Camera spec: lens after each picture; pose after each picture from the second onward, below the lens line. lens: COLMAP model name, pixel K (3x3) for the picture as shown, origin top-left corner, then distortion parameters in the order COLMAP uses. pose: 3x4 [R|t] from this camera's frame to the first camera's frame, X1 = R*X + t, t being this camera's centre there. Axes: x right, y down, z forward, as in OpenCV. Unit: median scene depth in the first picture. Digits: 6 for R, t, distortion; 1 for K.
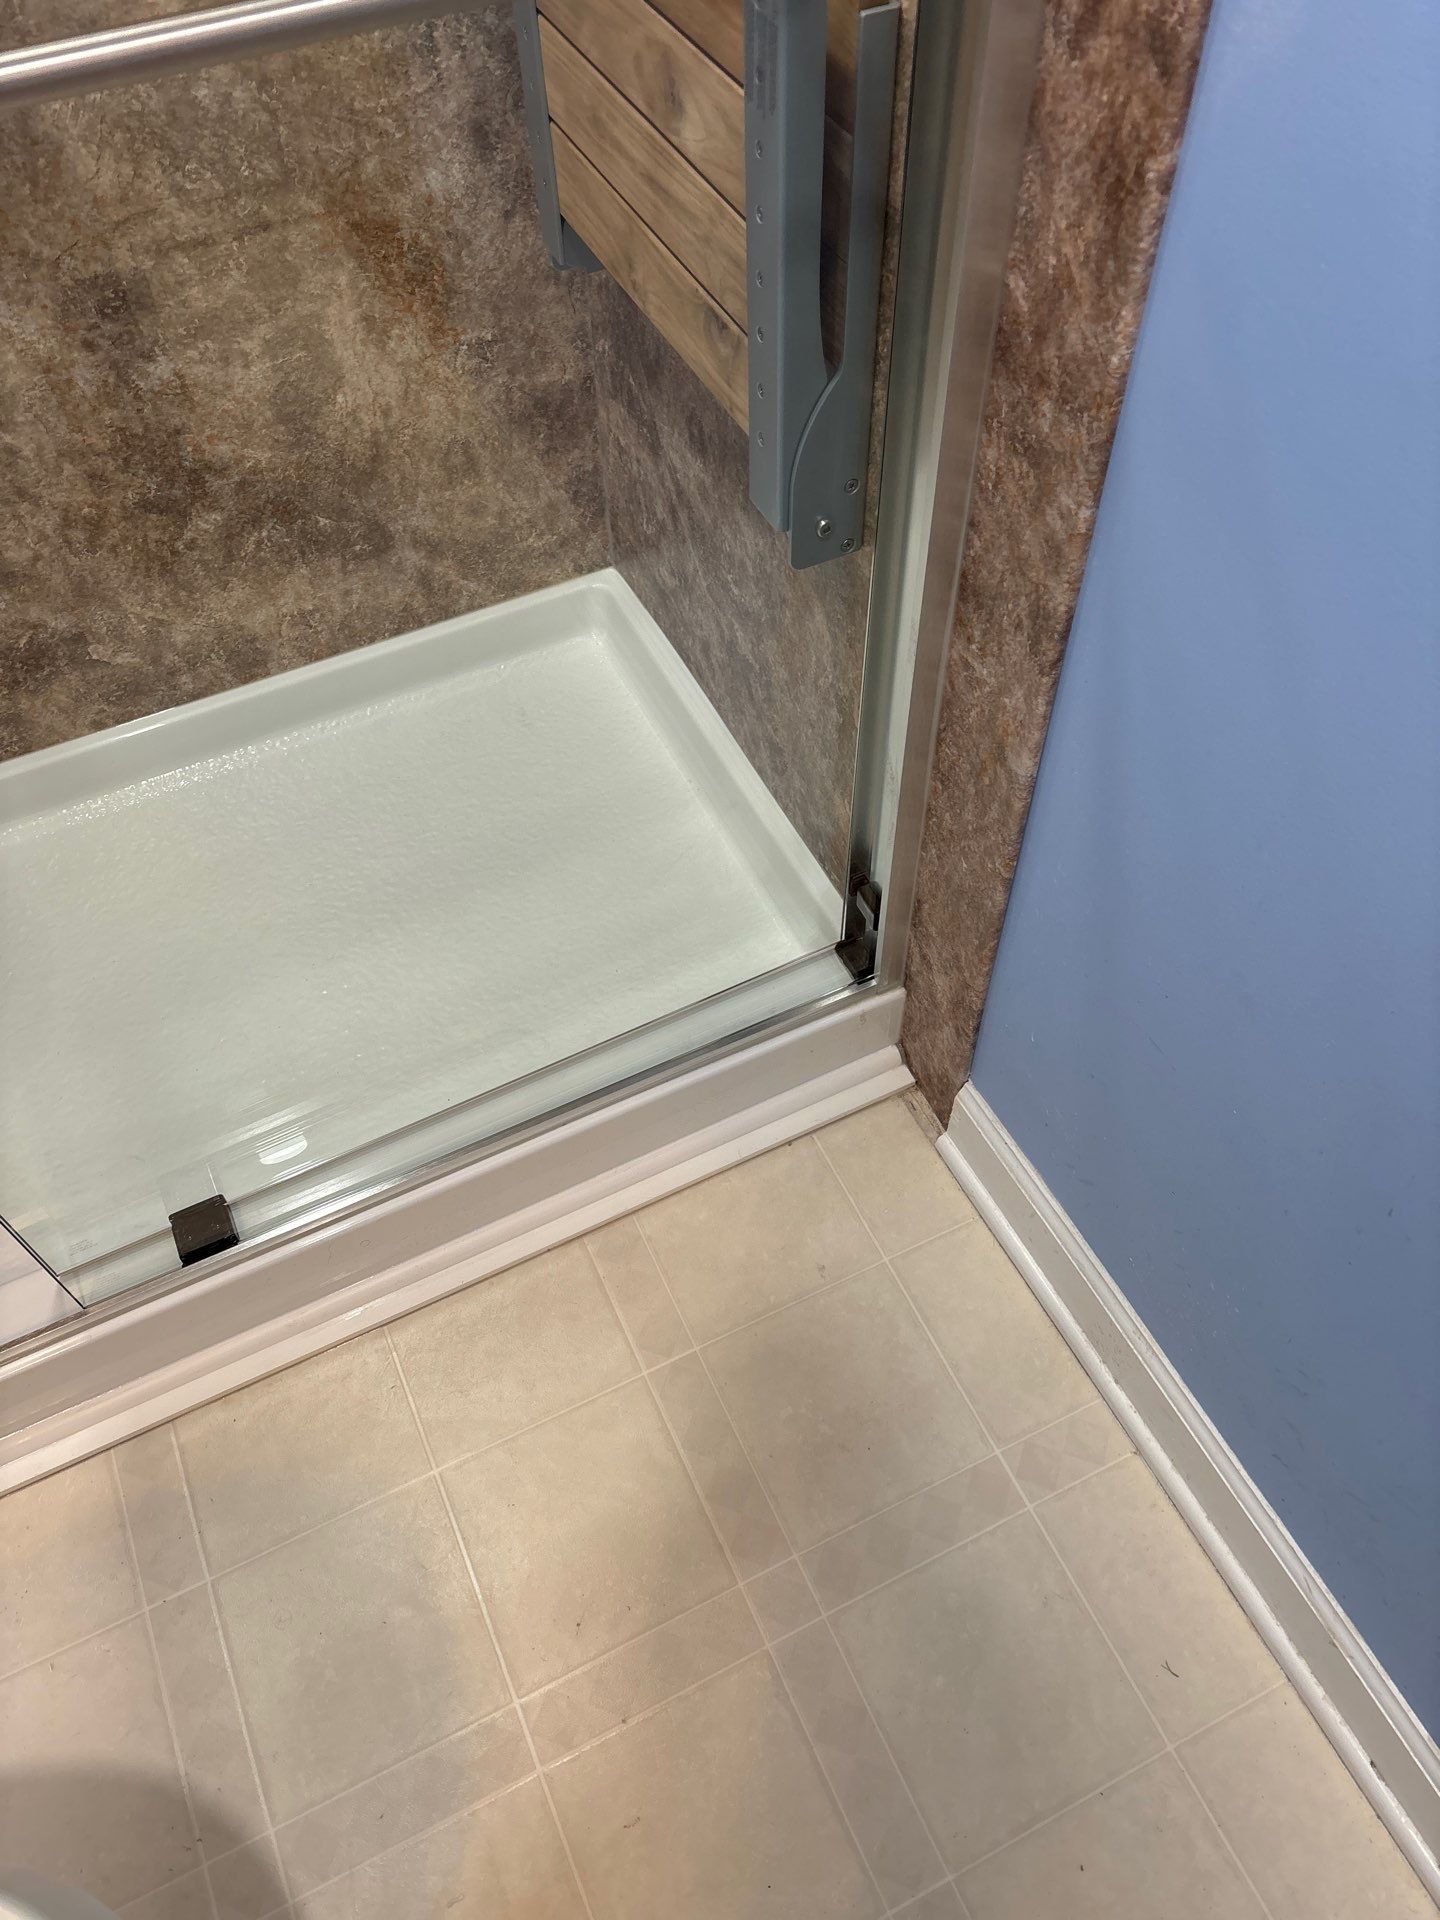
lens RADIAL K [[1467.4, 0, 720.0], [0, 1467.4, 960.0], [0, 0, 1]] dist [0.051112, -0.060553]
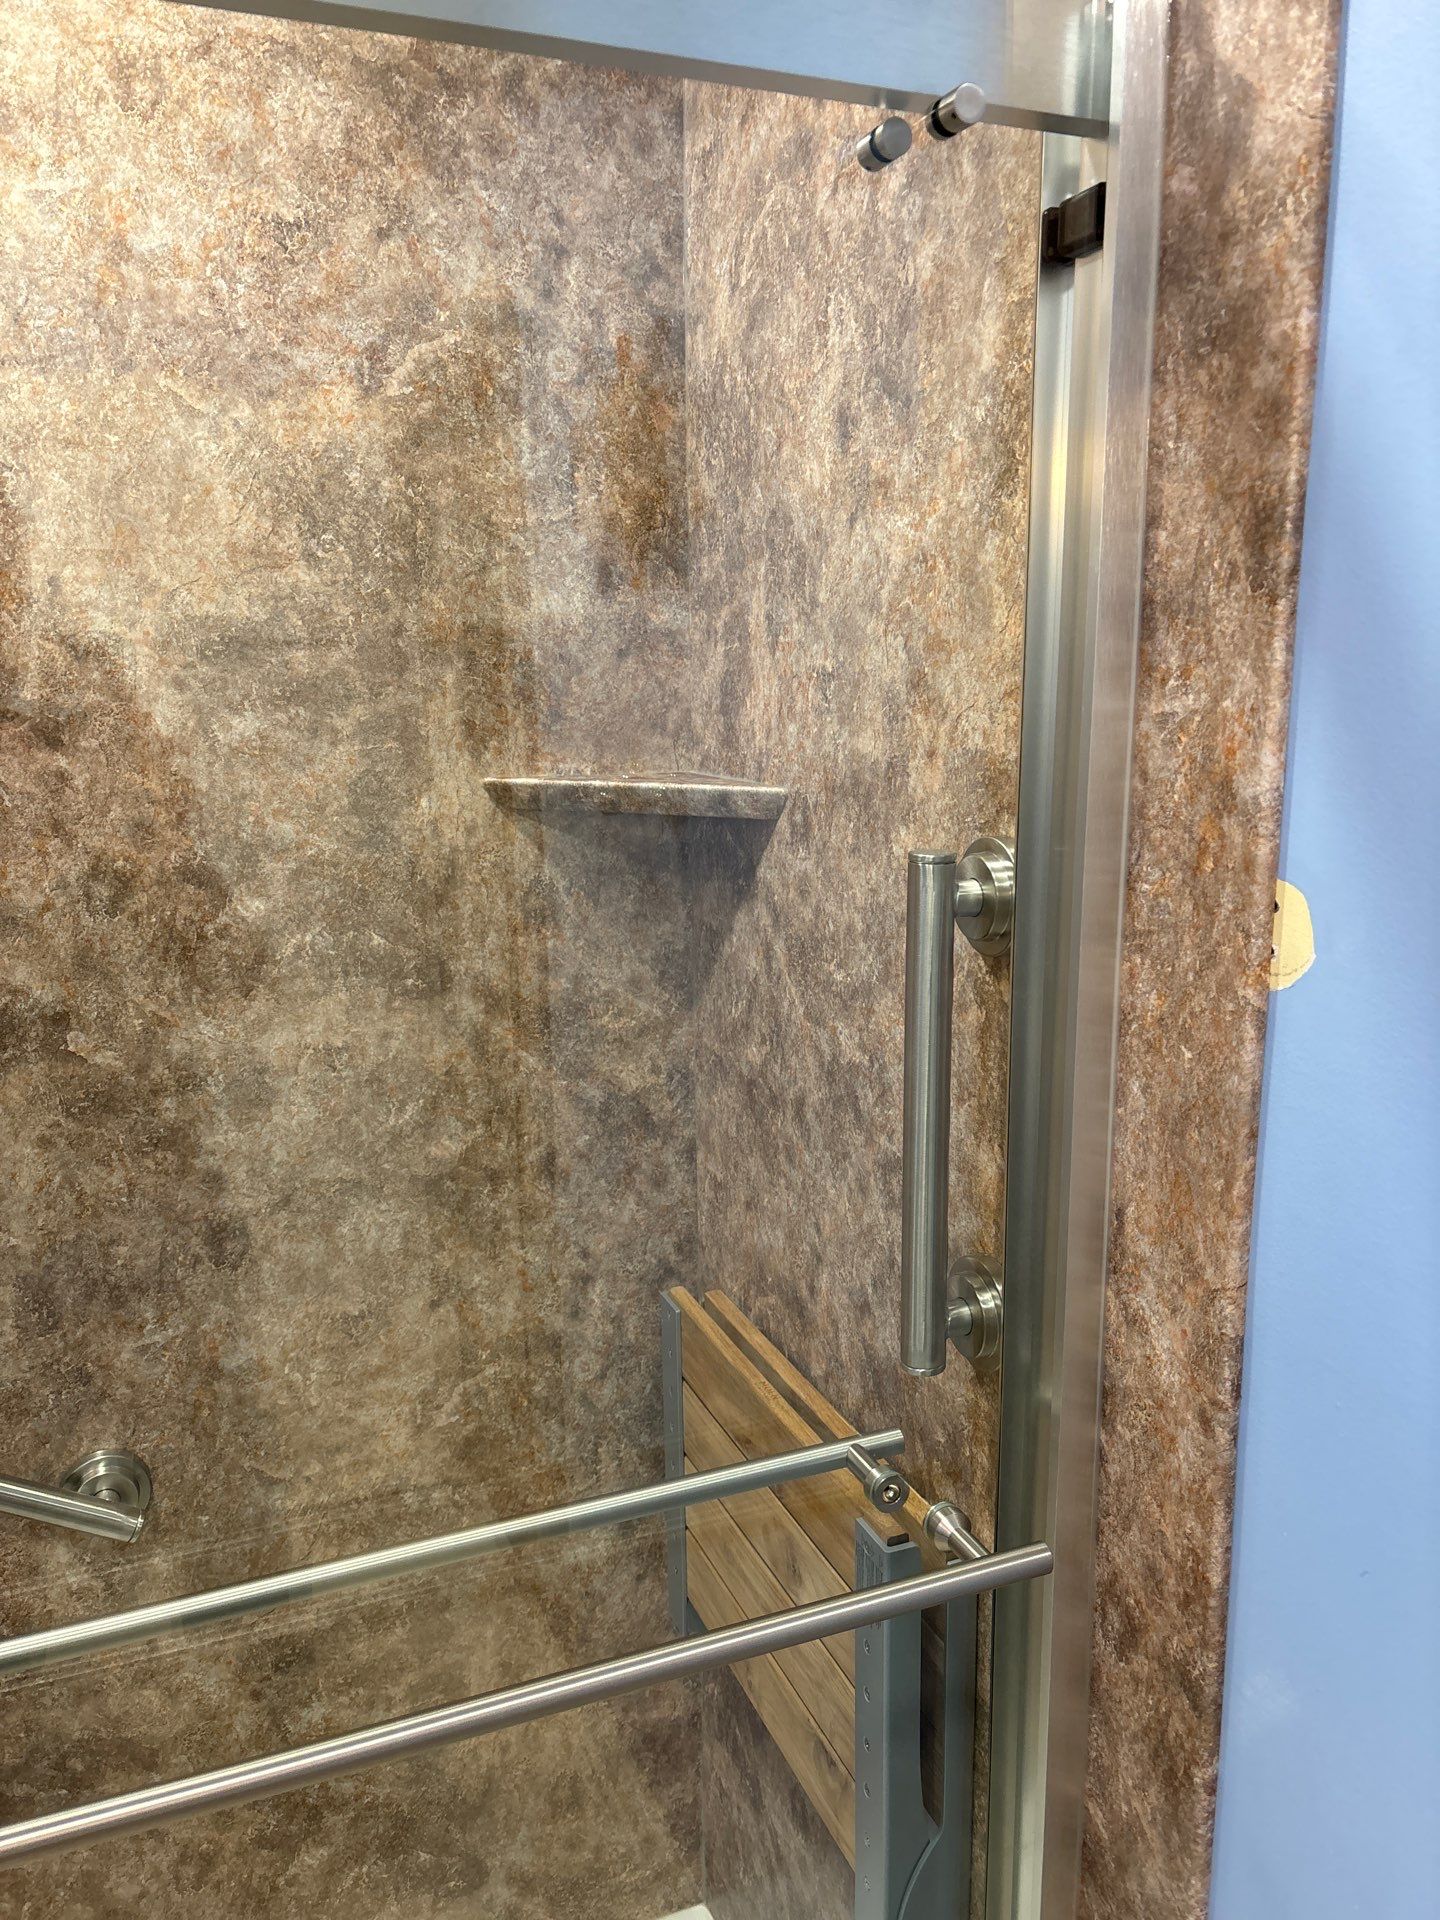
lens RADIAL K [[1467.4, 0, 720.0], [0, 1467.4, 960.0], [0, 0, 1]] dist [0.051112, -0.060553]
pose [[0.997557, 0.024415, -0.065453, -0.024366], [-0.062333, 0.734093, -0.676182, -0.115634], [0.031539, 0.678610, 0.733821, -0.238200]]
